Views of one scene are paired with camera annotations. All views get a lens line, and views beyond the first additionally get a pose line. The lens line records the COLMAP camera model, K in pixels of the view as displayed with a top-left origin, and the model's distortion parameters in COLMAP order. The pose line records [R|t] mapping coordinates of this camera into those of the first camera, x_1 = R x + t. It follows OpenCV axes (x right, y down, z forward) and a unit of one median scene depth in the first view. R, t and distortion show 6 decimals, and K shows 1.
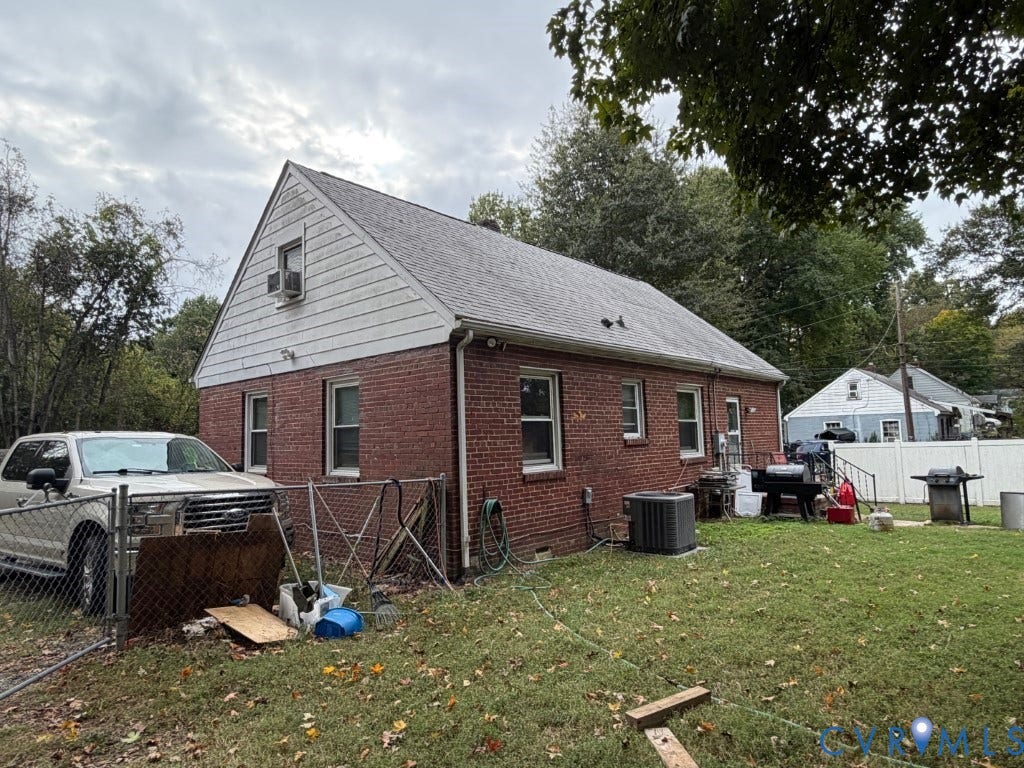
lens RADIAL K [[594.4, 0, 511.7], [0, 594.4, 382.7], [0, 0, 1]] dist [-0.006930, -0.000994]
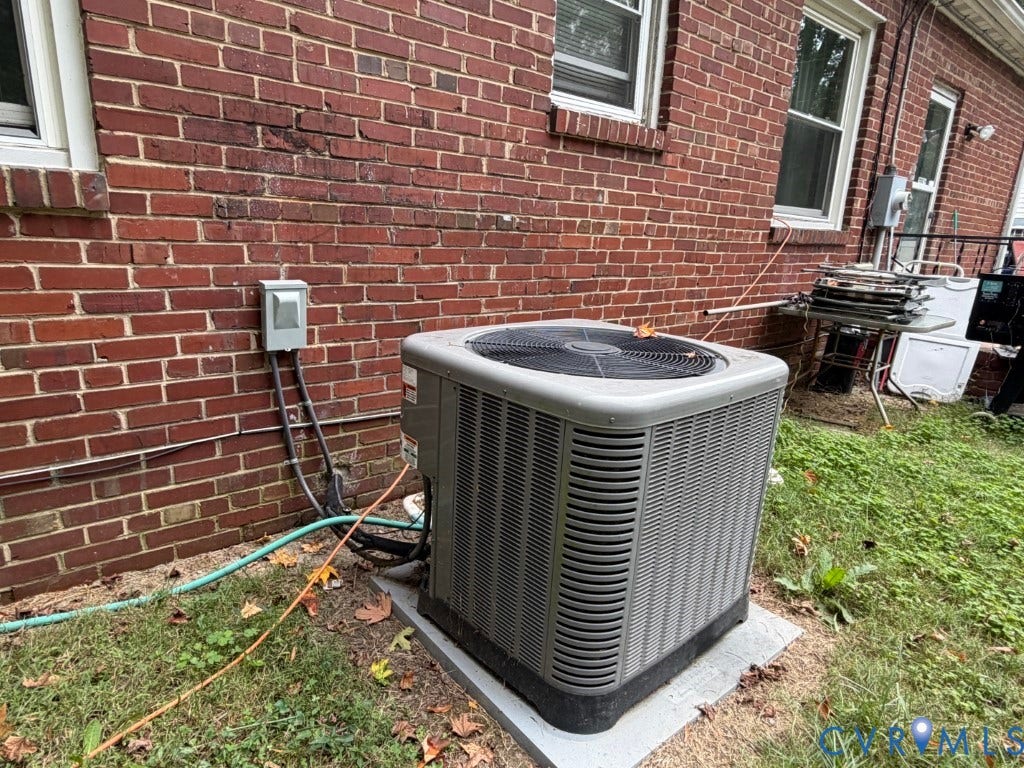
lens RADIAL K [[649.3, 0, 509.3], [0, 649.3, 388.7], [0, 0, 1]] dist [0.007590, 0.000509]
pose [[0.989144, 0.108862, -0.098710, 0.177621], [-0.068850, 0.936748, 0.343167, 0.095553], [0.129824, -0.332645, 0.934073, 0.583693]]
